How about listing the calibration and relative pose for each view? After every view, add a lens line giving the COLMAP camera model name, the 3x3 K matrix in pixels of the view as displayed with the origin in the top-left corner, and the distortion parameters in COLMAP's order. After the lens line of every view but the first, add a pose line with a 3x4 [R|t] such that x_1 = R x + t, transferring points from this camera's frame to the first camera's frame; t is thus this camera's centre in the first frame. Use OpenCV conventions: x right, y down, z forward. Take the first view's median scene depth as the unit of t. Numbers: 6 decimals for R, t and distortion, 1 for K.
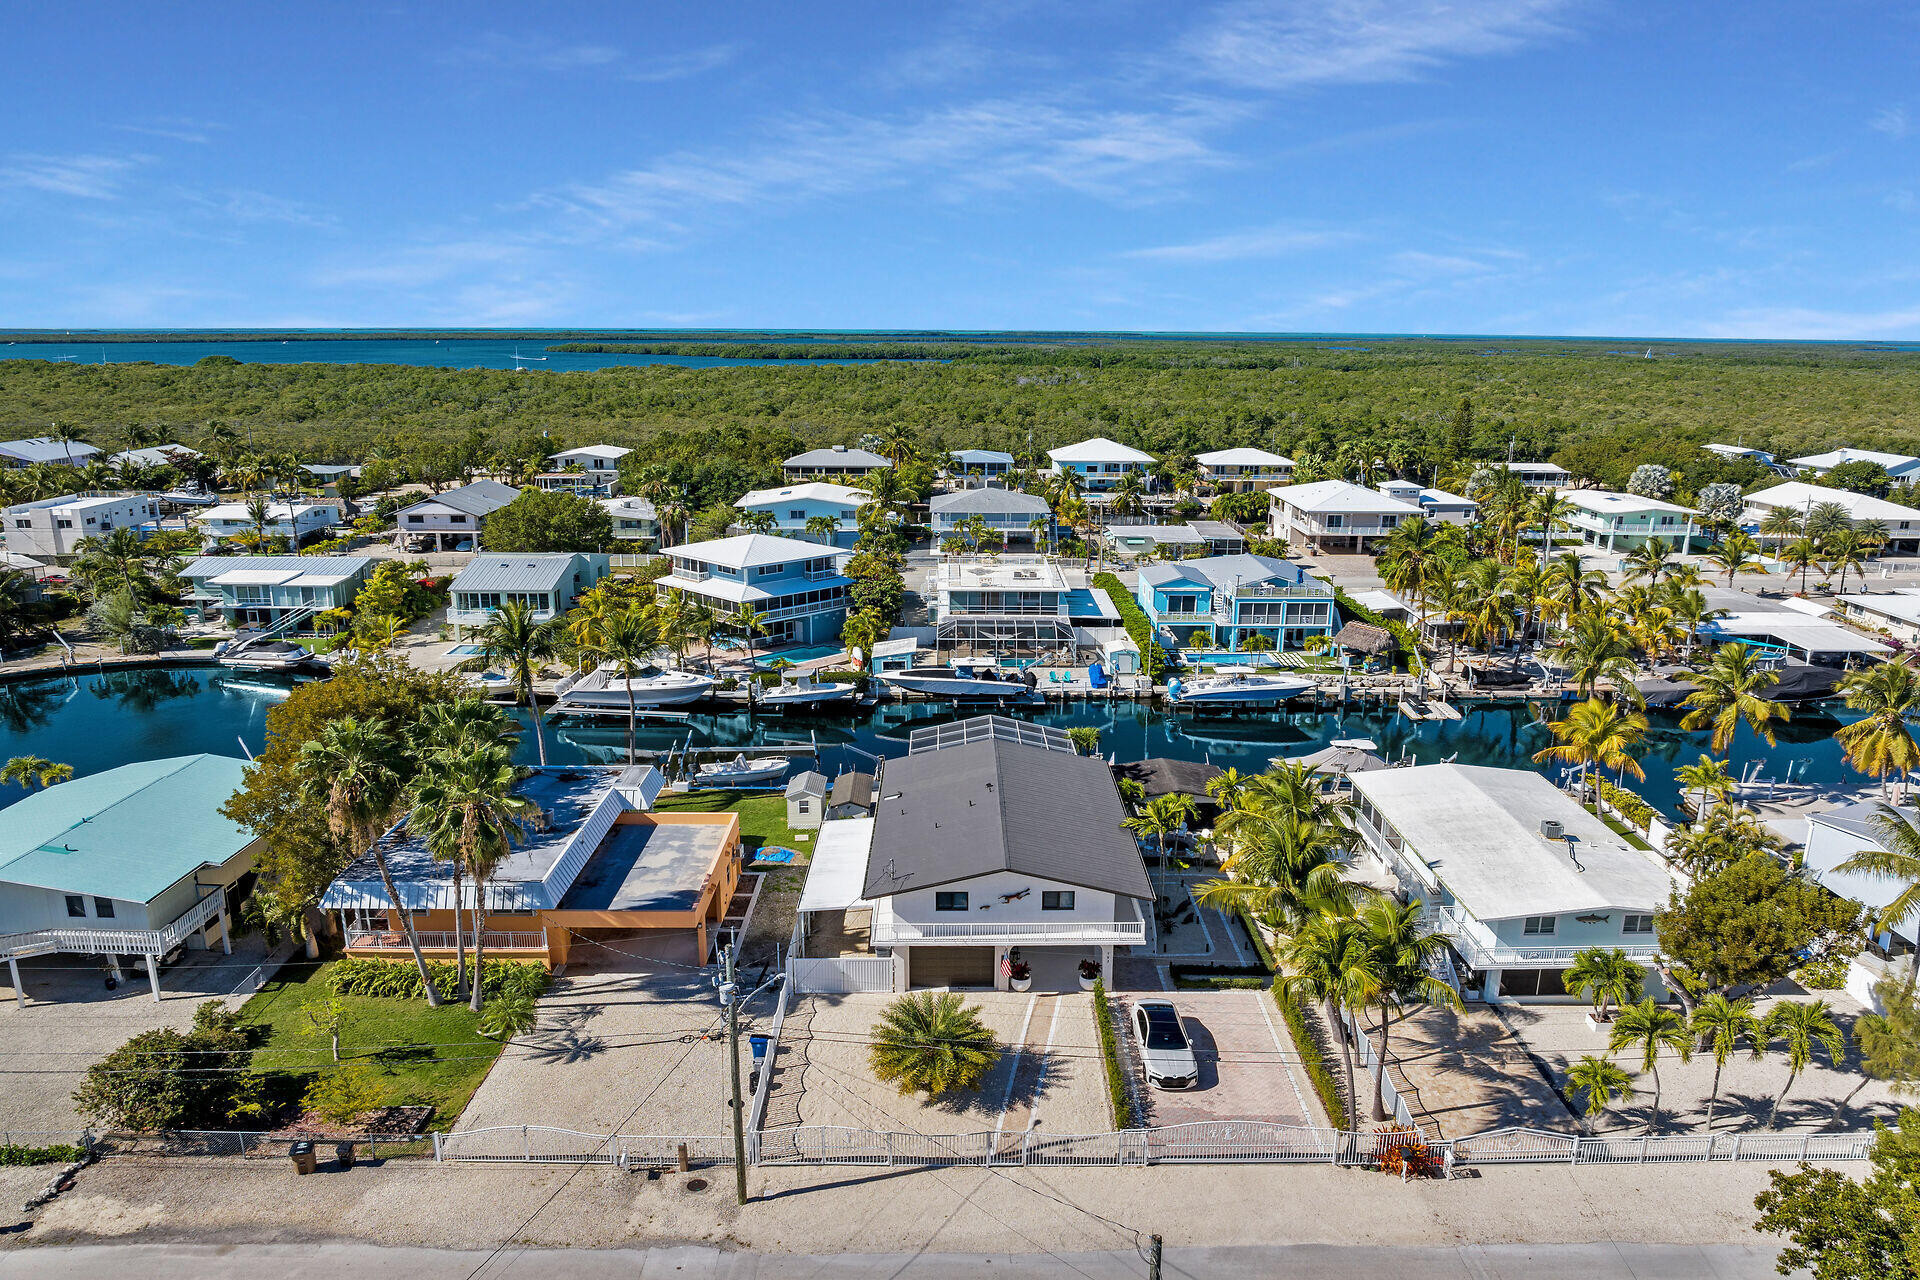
lens RADIAL K [[1352.6, 0, 960.0], [0, 1352.6, 640.0], [0, 0, 1]] dist [-0.001374, -0.000489]
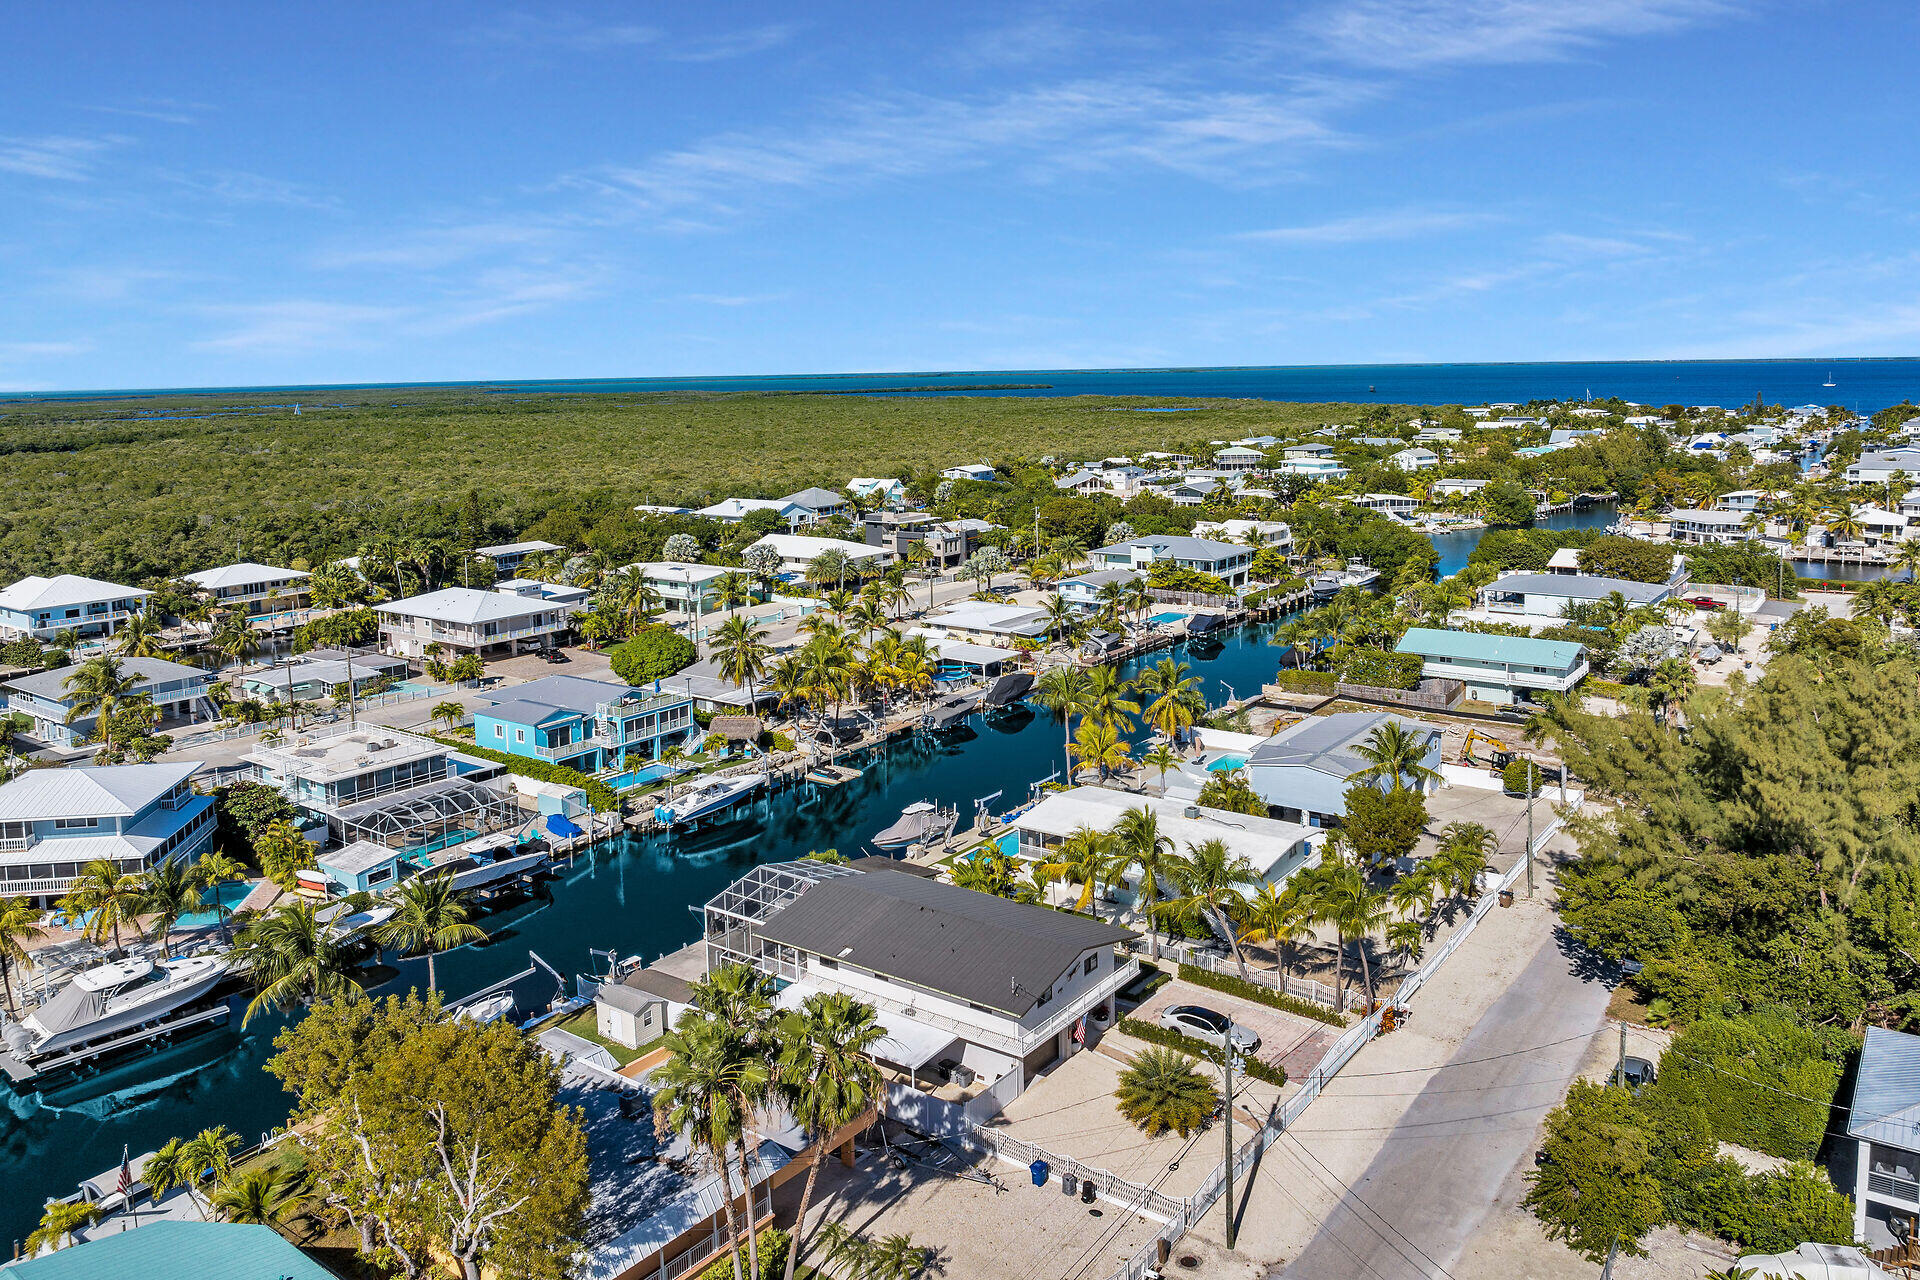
lens RADIAL K [[1430.1, 0, 964.3], [0, 1430.1, 397.8], [0, 0, 1]] dist [-0.023367, -0.003938]
pose [[0.611407, -0.039720, 0.790319, -0.485799], [0.207584, 0.971813, -0.111750, -0.091939], [-0.763604, 0.232383, 0.602418, 0.086258]]
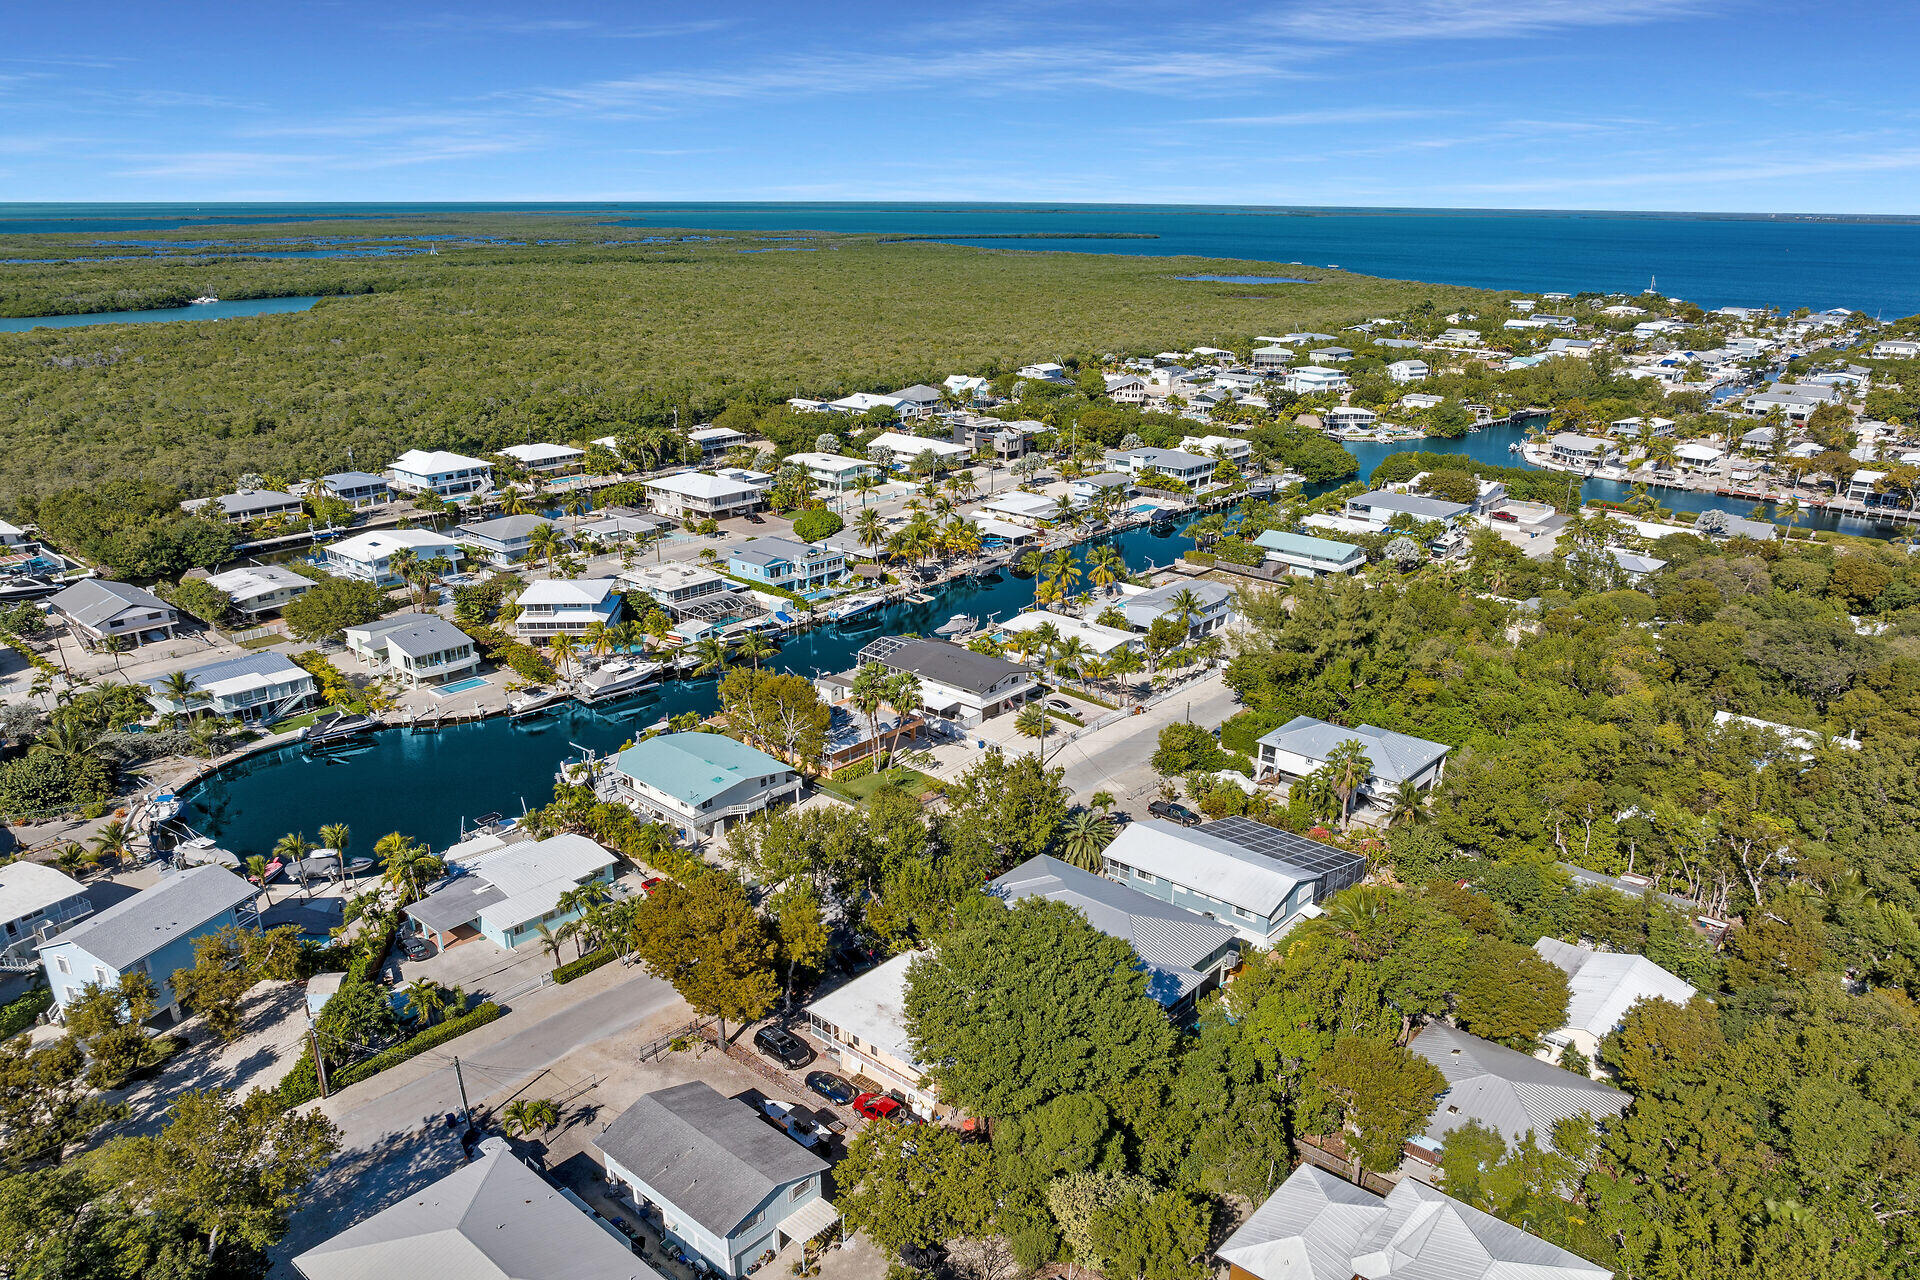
lens RADIAL K [[1352.6, 0, 960.0], [0, 1352.6, 640.0], [0, 0, 1]] dist [-0.001374, -0.000489]
pose [[0.675925, -0.231620, 0.699627, -1.029479], [0.169099, 0.972744, 0.158668, -0.194760], [-0.717308, 0.011058, 0.696668, -0.507941]]
